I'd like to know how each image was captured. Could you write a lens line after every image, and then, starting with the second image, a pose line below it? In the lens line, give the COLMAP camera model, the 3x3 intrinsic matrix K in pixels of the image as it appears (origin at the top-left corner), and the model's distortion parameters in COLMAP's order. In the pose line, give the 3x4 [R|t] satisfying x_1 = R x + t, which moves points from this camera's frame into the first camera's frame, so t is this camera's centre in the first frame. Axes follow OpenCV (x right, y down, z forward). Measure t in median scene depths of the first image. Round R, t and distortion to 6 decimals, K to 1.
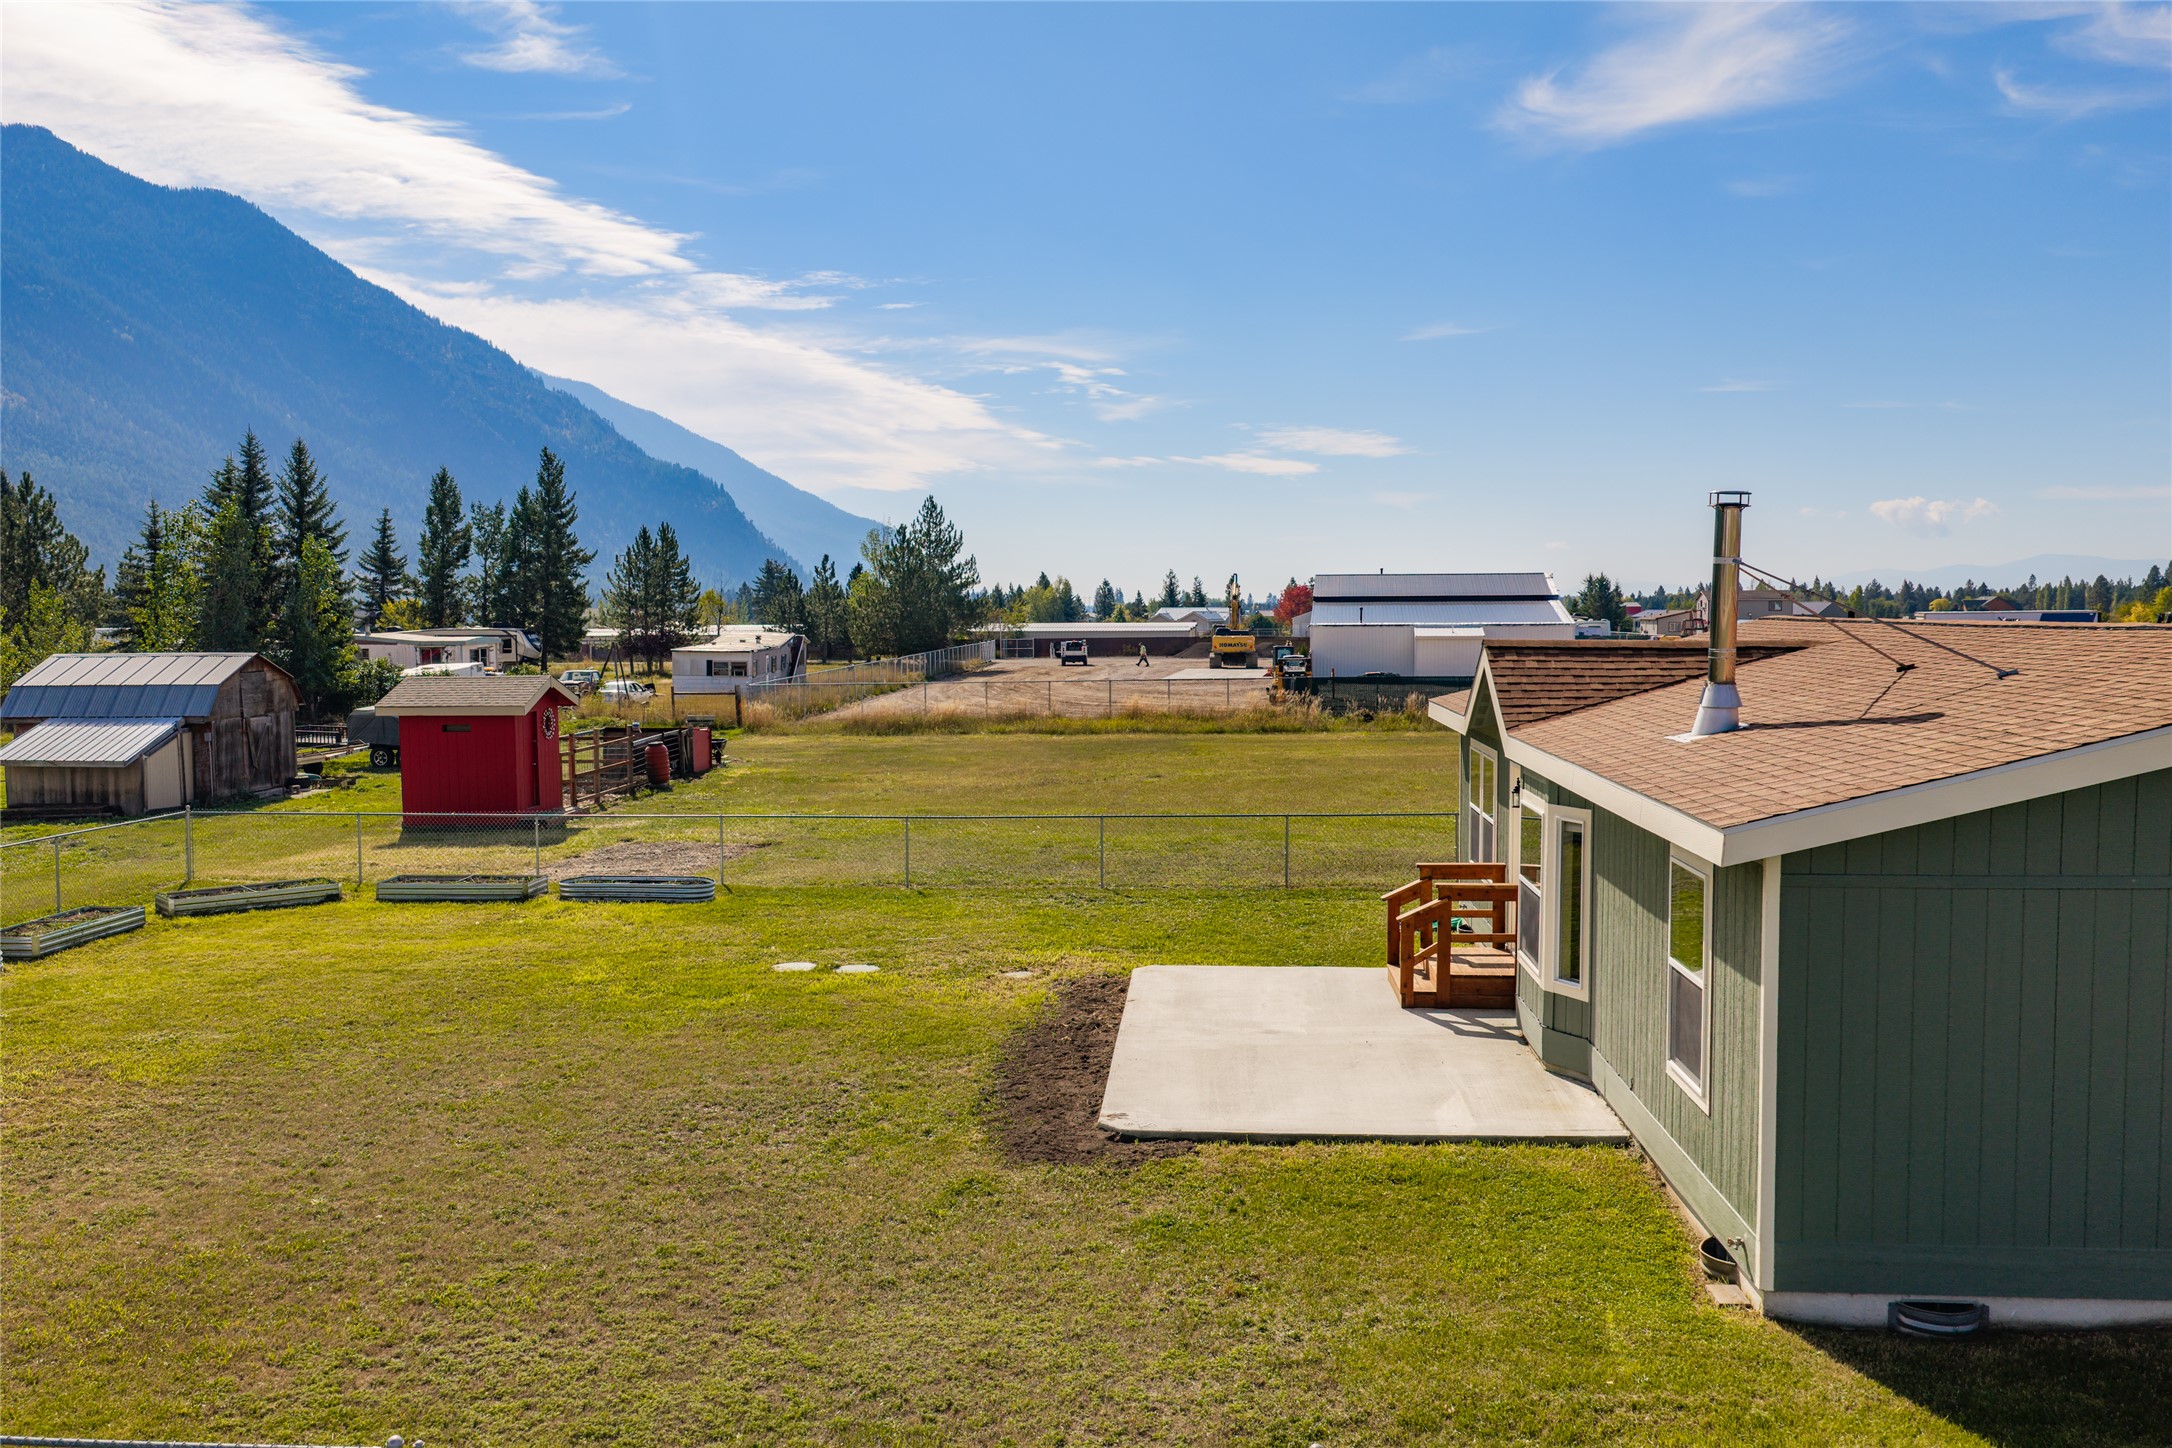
lens RADIAL K [[1757.0, 0, 1086.0], [0, 1757.0, 724.0], [0, 0, 1]] dist [-0.005949, -0.004941]
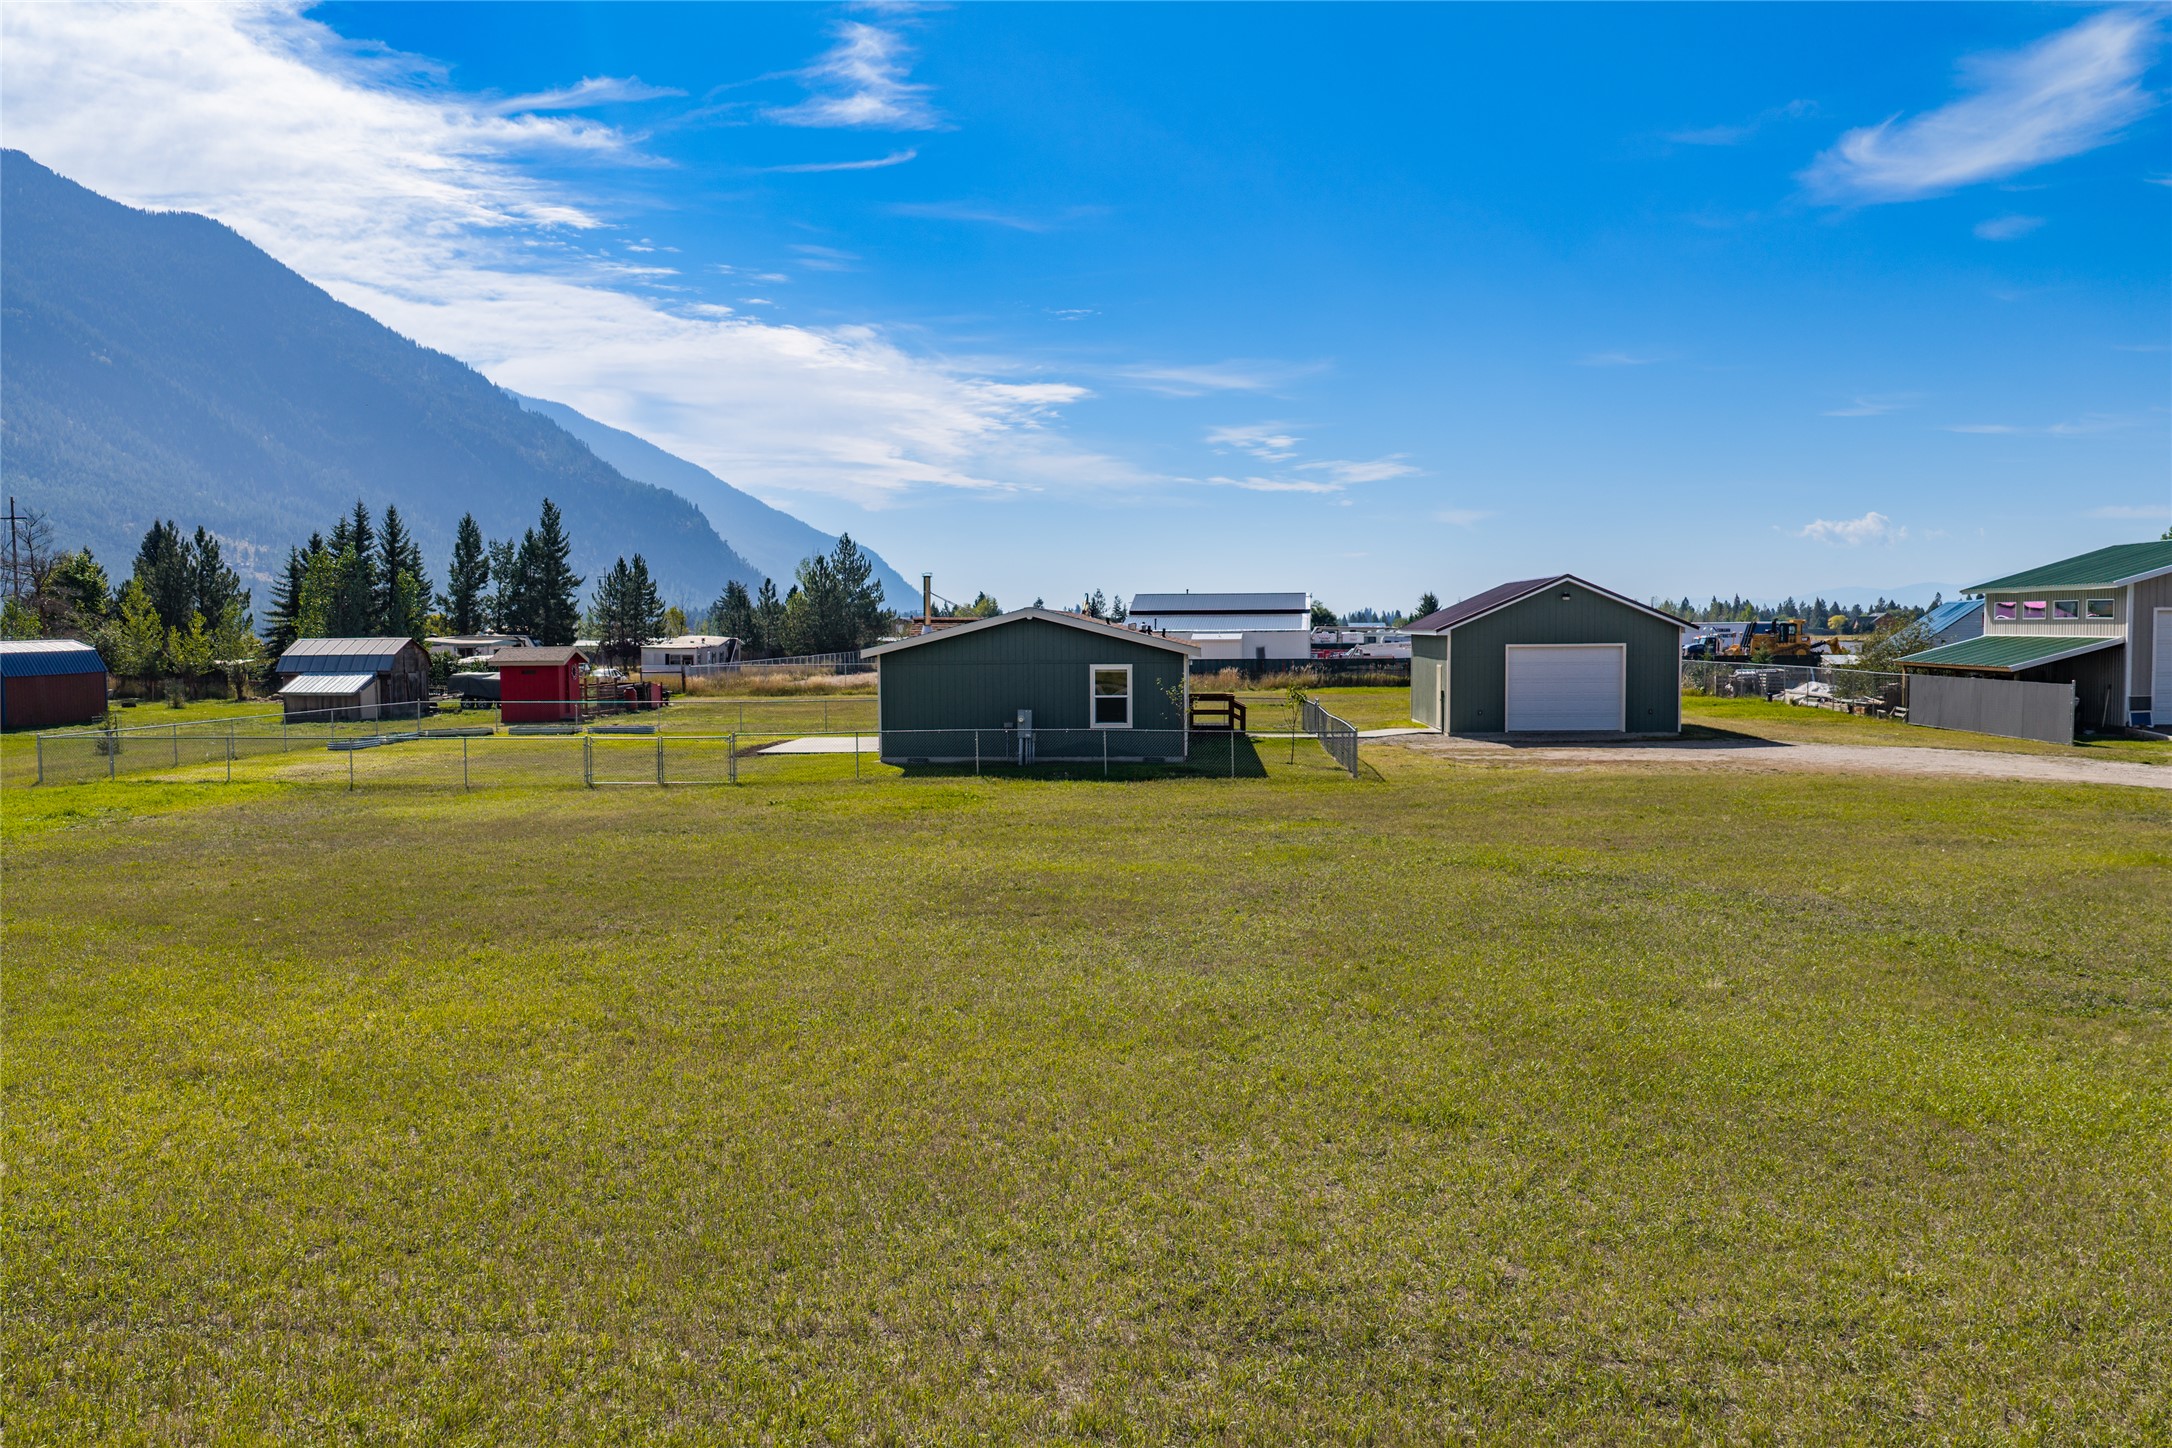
lens RADIAL K [[1757.0, 0, 1086.0], [0, 1757.0, 724.0], [0, 0, 1]] dist [-0.005949, -0.004941]
pose [[0.999908, -0.002361, 0.013394, 0.075063], [0.002505, 0.999940, -0.010703, 0.025617], [-0.013368, 0.010736, 0.999853, -0.304755]]
